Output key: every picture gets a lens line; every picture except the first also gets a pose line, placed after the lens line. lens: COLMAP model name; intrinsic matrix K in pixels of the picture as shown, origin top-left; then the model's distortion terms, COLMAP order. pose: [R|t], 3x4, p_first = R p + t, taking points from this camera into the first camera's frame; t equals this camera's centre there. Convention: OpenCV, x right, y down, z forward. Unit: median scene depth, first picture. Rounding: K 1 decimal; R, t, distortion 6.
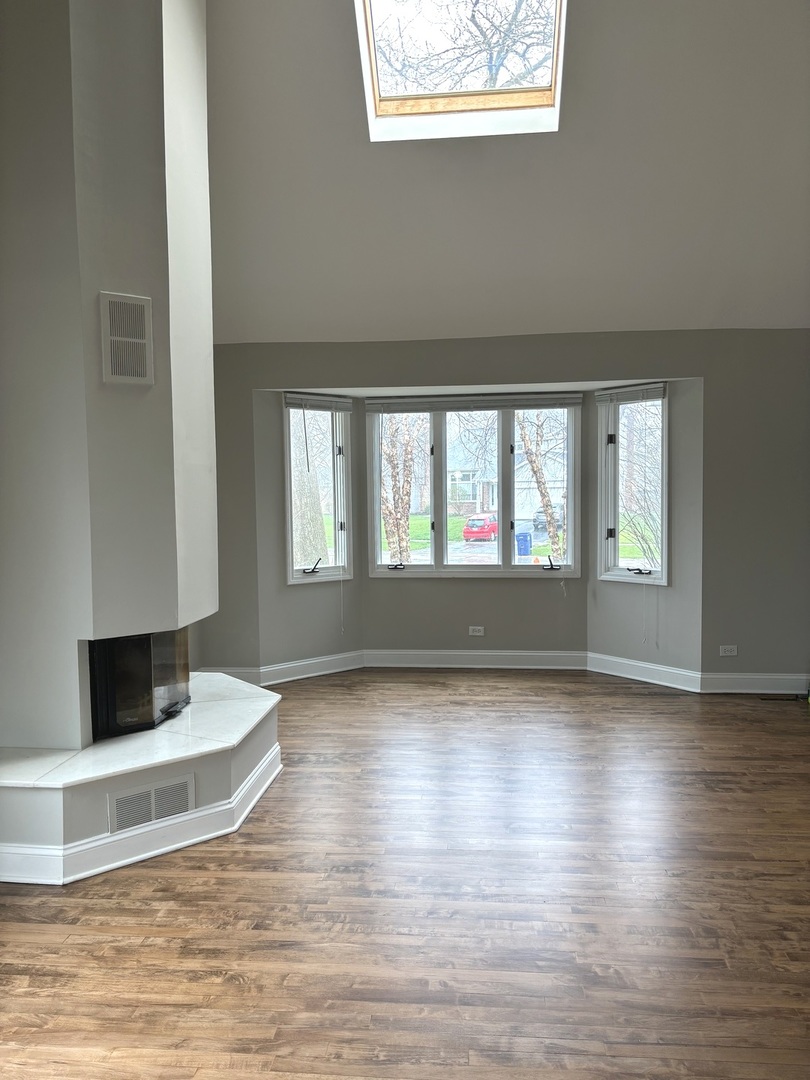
lens RADIAL K [[820.5, 0, 404.8], [0, 820.5, 549.9], [0, 0, 1]] dist [0.033344, -0.035533]
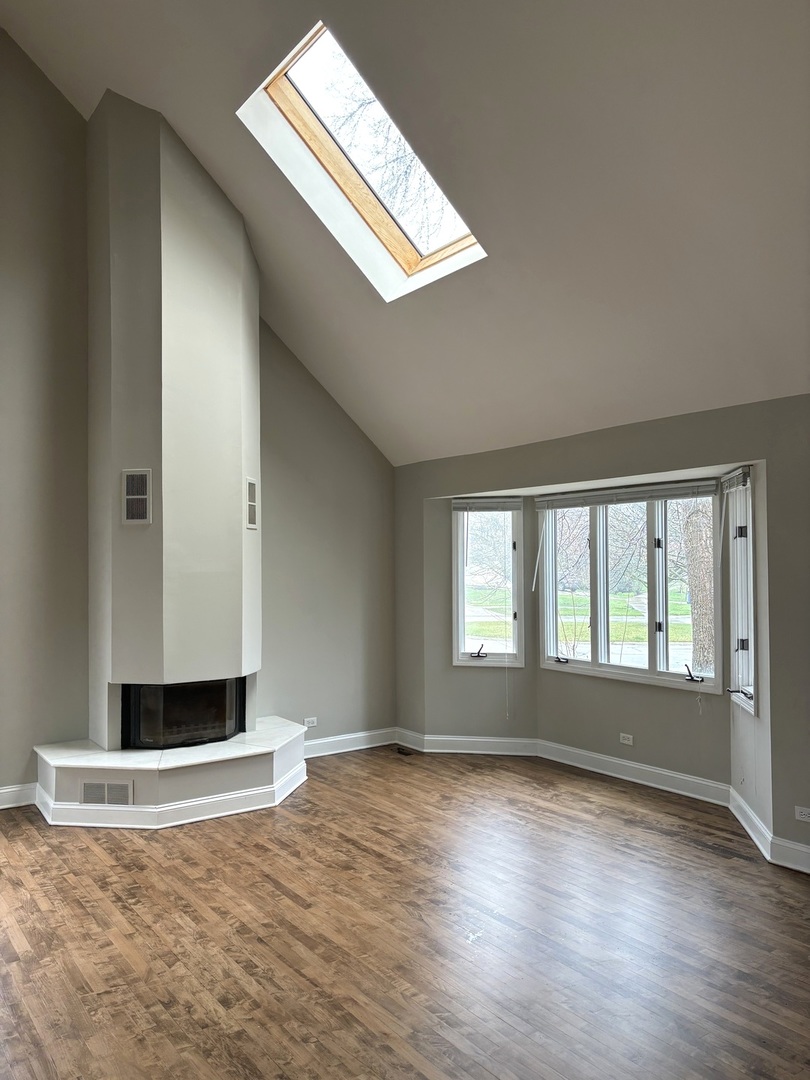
lens RADIAL K [[820.5, 0, 399.8], [0, 820.5, 530.1], [0, 0, 1]] dist [0.033344, -0.035533]
pose [[0.654668, -0.020558, -0.755637, 0.668546], [-0.056686, 0.995480, -0.076194, -0.053309], [0.753788, 0.092716, 0.650544, 0.191376]]
